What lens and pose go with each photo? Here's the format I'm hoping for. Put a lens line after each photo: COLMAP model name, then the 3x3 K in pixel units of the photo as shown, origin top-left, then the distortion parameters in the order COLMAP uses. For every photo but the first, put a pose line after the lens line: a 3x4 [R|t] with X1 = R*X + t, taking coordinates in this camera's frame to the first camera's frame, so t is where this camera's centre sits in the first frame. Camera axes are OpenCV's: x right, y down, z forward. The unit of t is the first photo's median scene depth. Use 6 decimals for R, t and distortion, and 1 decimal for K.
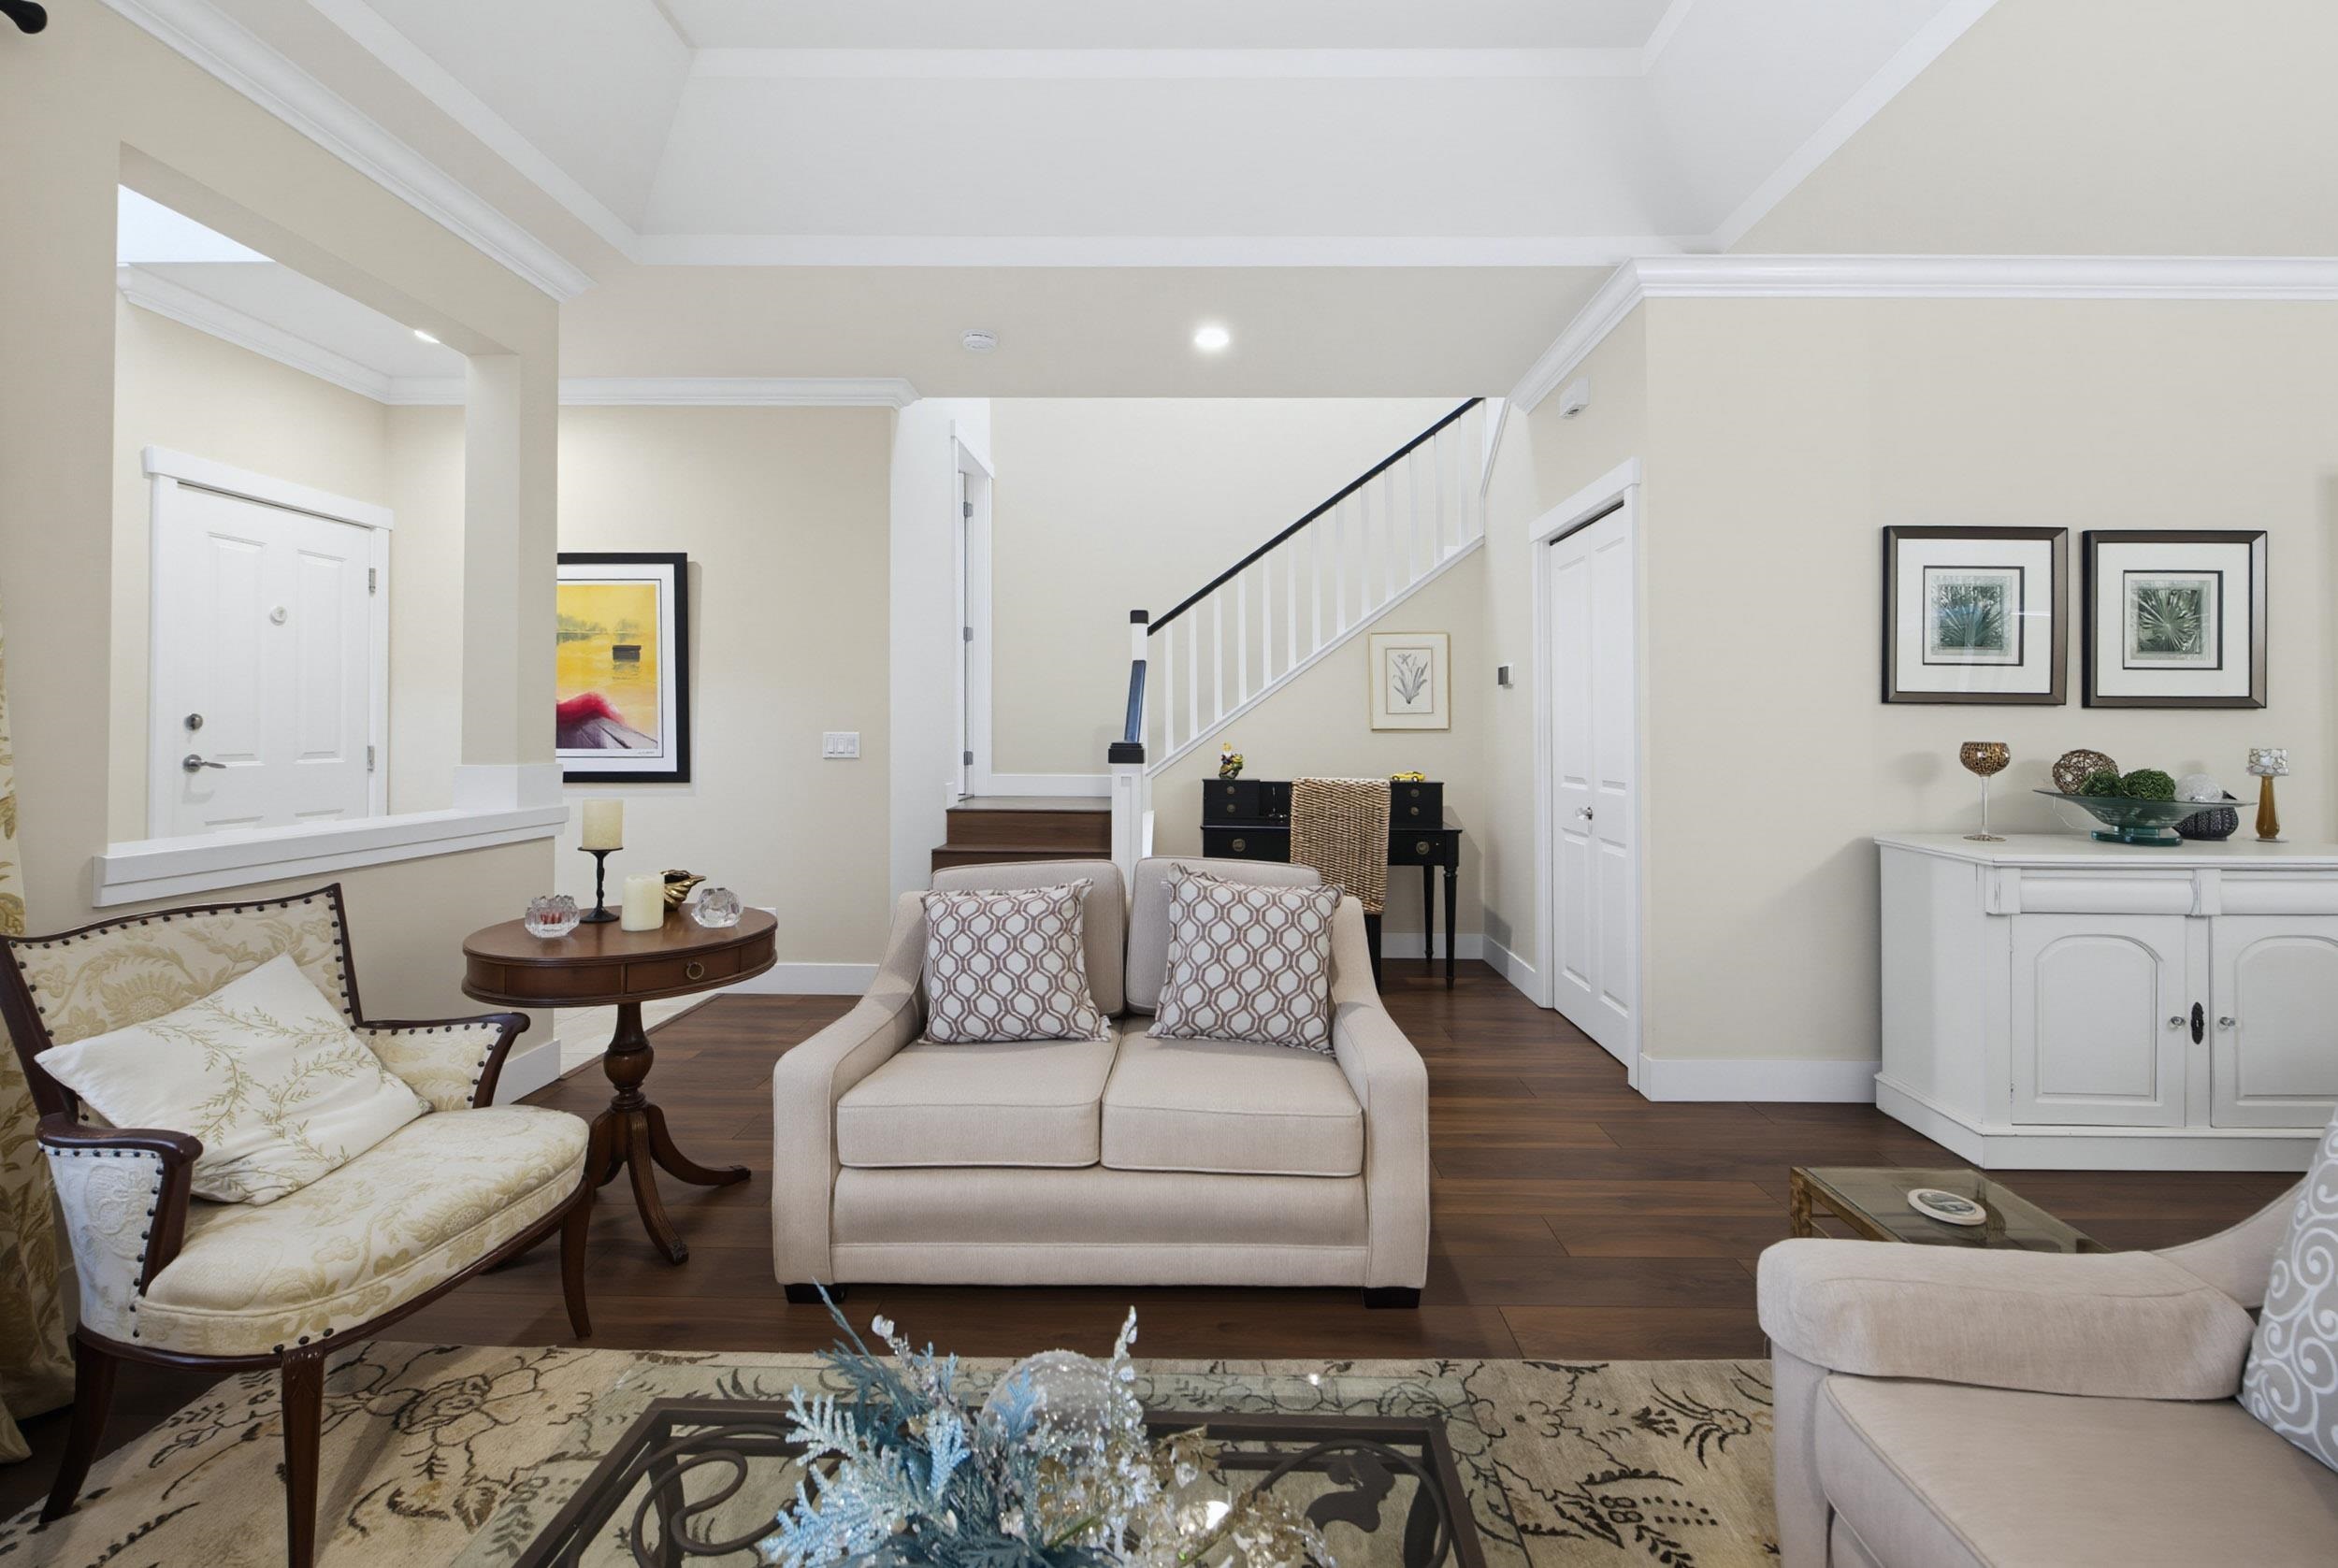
lens RADIAL K [[974.9, 0, 1193.6], [0, 974.9, 721.5], [0, 0, 1]] dist [-0.000129, -0.002012]
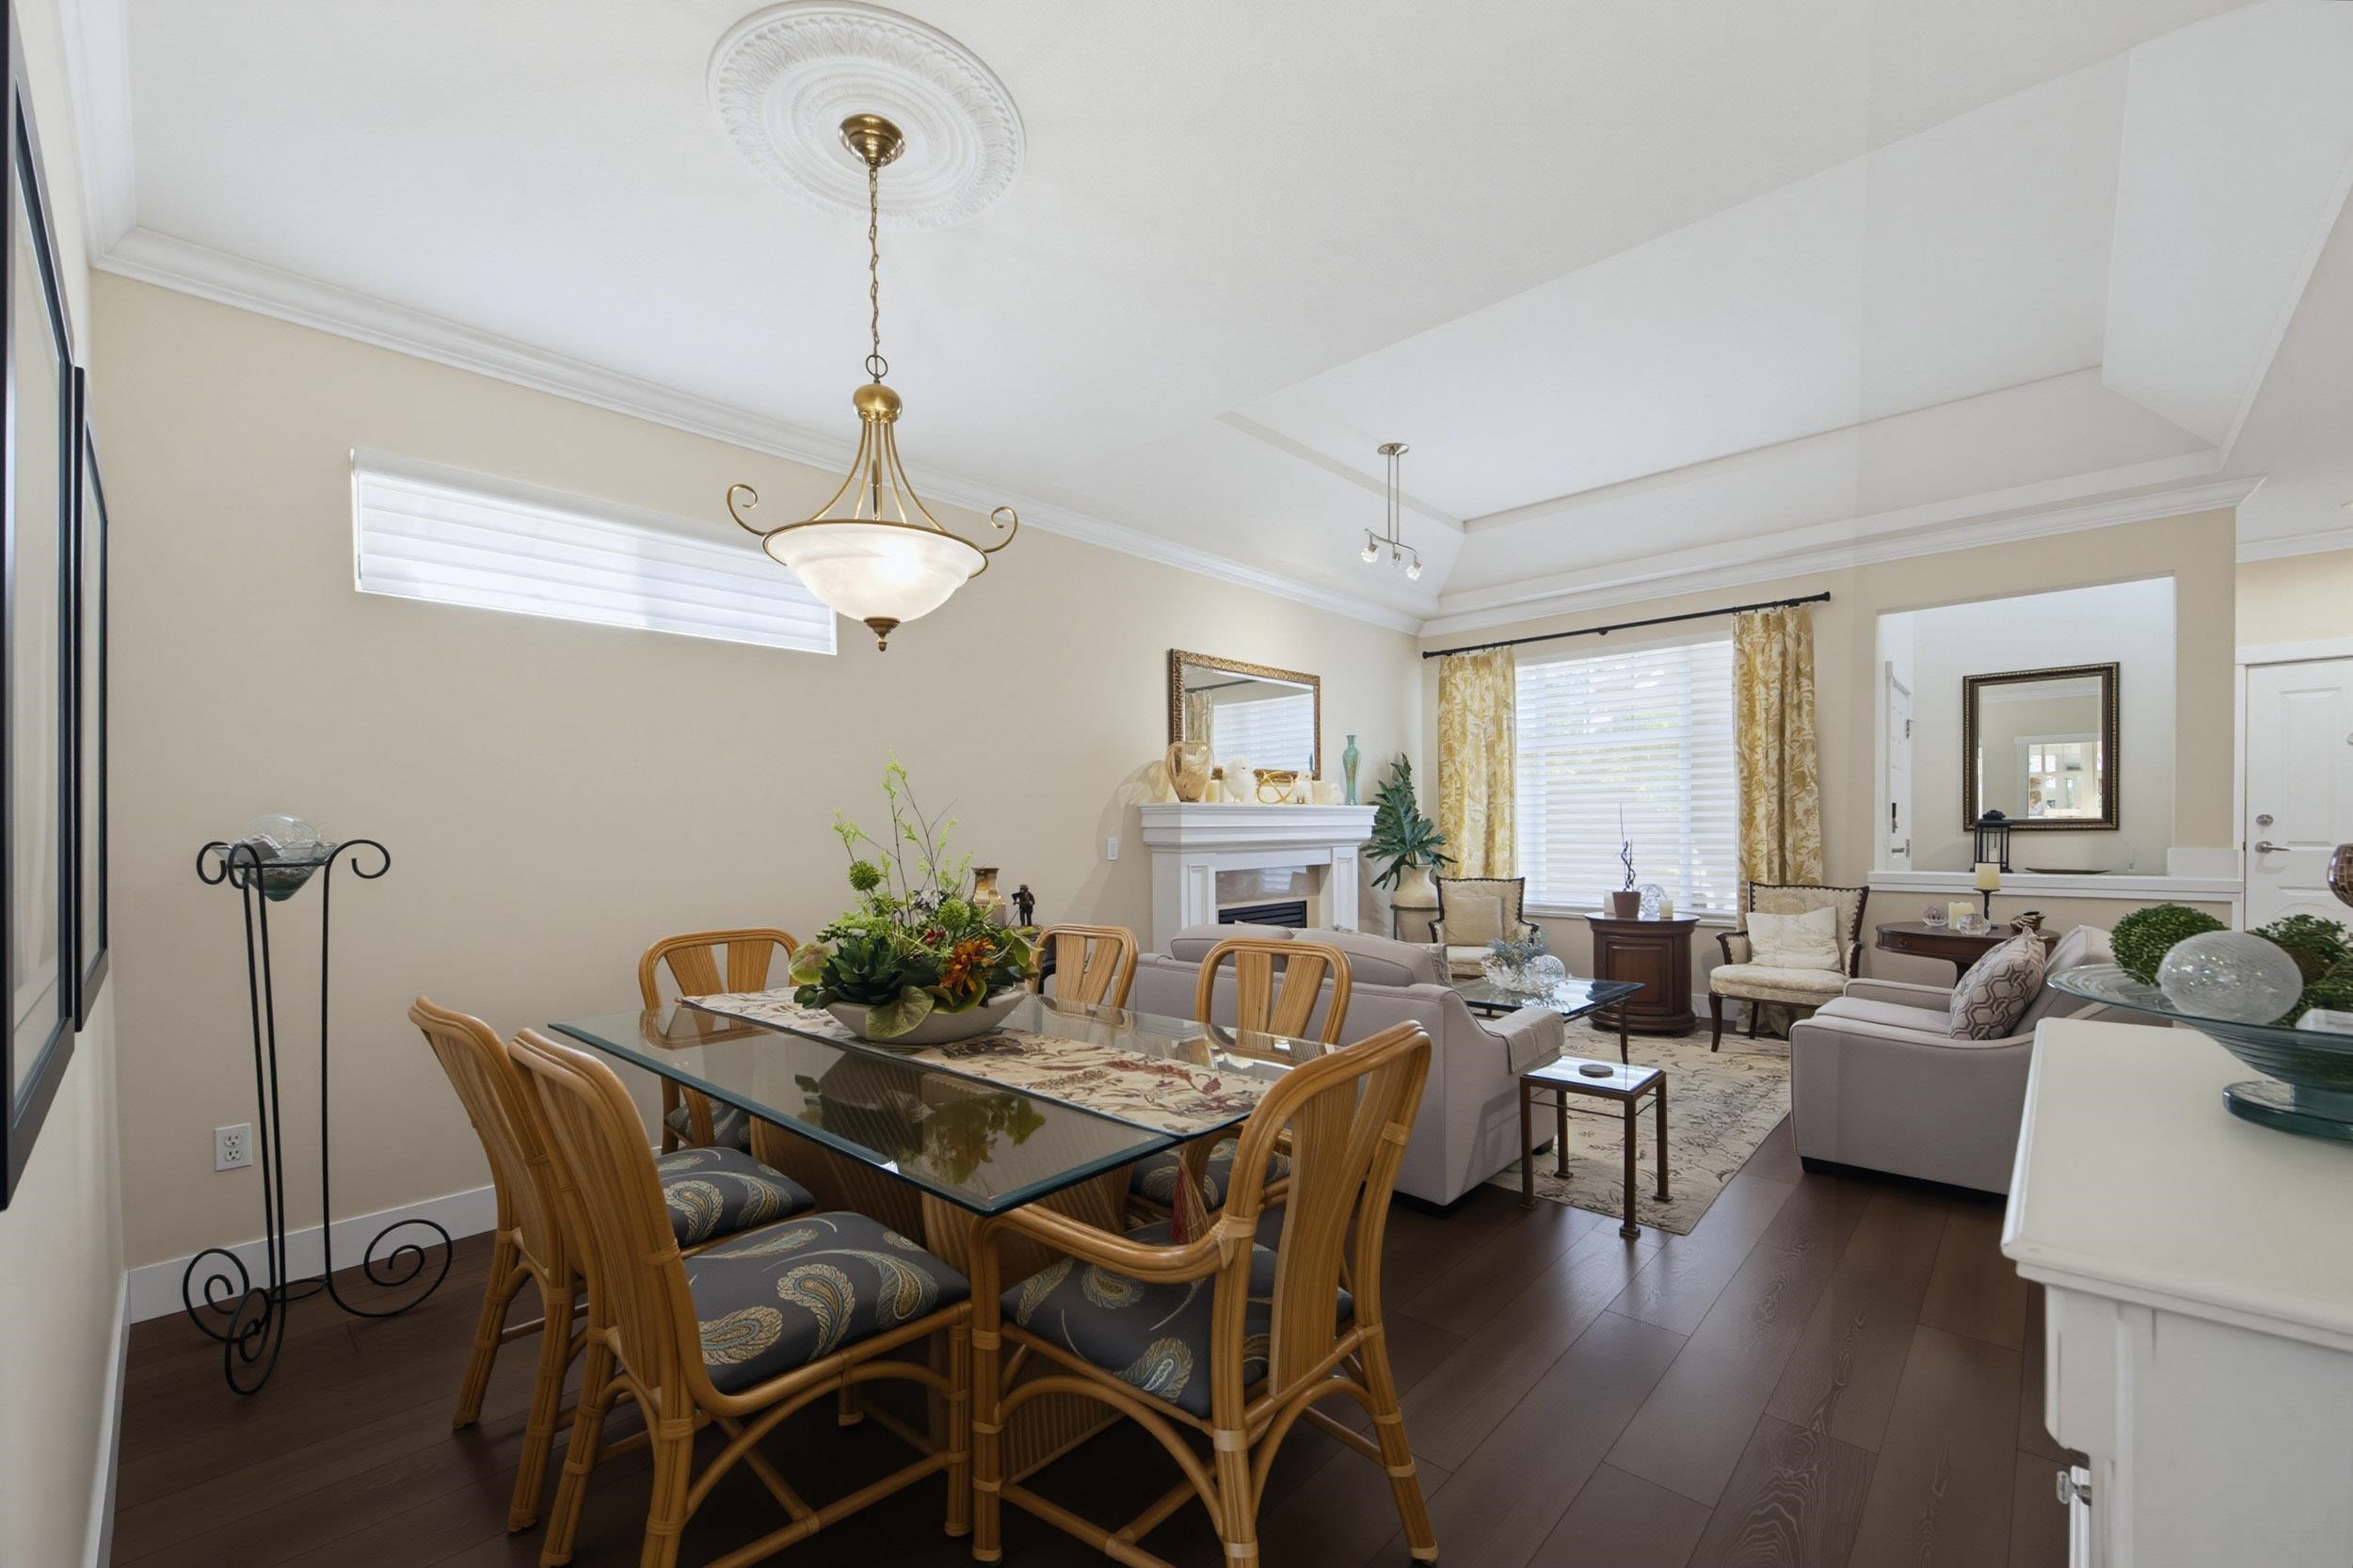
lens RADIAL K [[941.6, 0, 1162.6], [0, 941.6, 839.1], [0, 0, 1]] dist [0.004015, -0.004215]
pose [[-0.679754, 0.006642, -0.733410, 1.386357], [0.011104, 0.999938, -0.001237, 0.014944], [0.733356, -0.008985, -0.679785, 0.834201]]
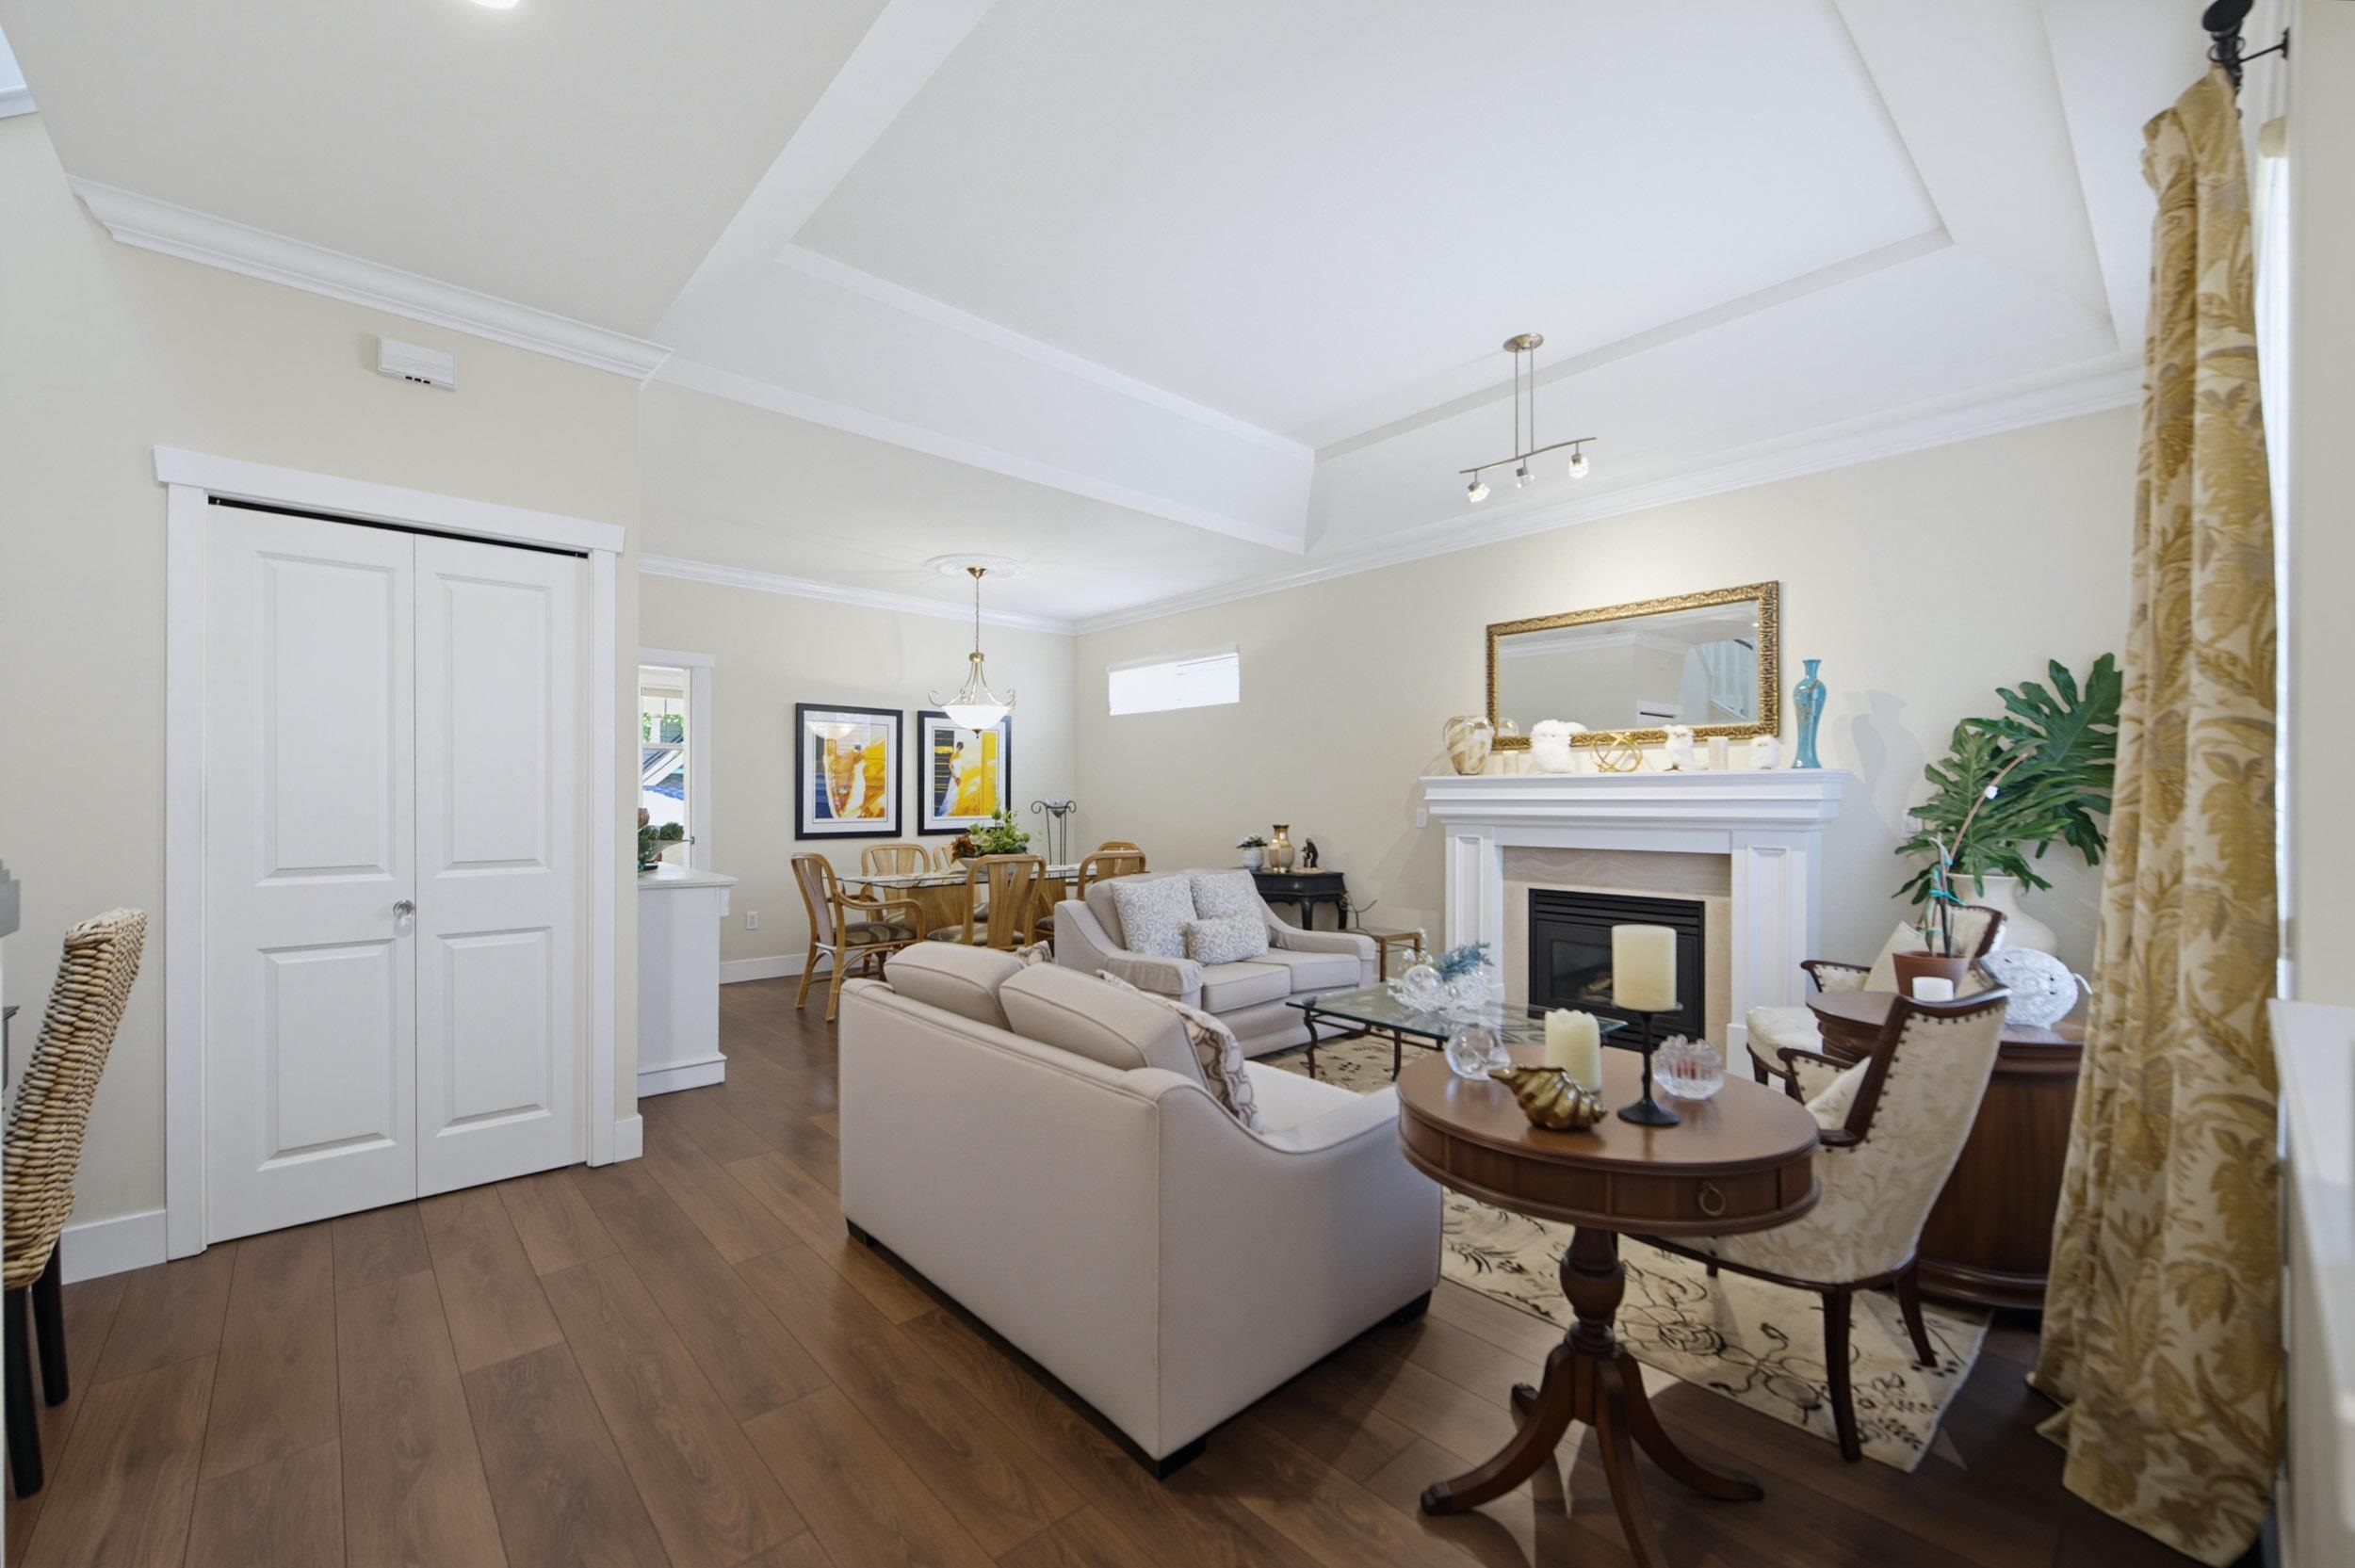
lens RADIAL K [[942.3, 0, 1167.0], [0, 942.3, 803.5], [0, 0, 1]] dist [0.004015, -0.004215]
pose [[-0.679103, -0.012432, 0.733938, -0.655908], [-0.014456, 0.999889, 0.003561, 0.001833], [-0.733901, -0.008192, -0.679208, 1.289613]]
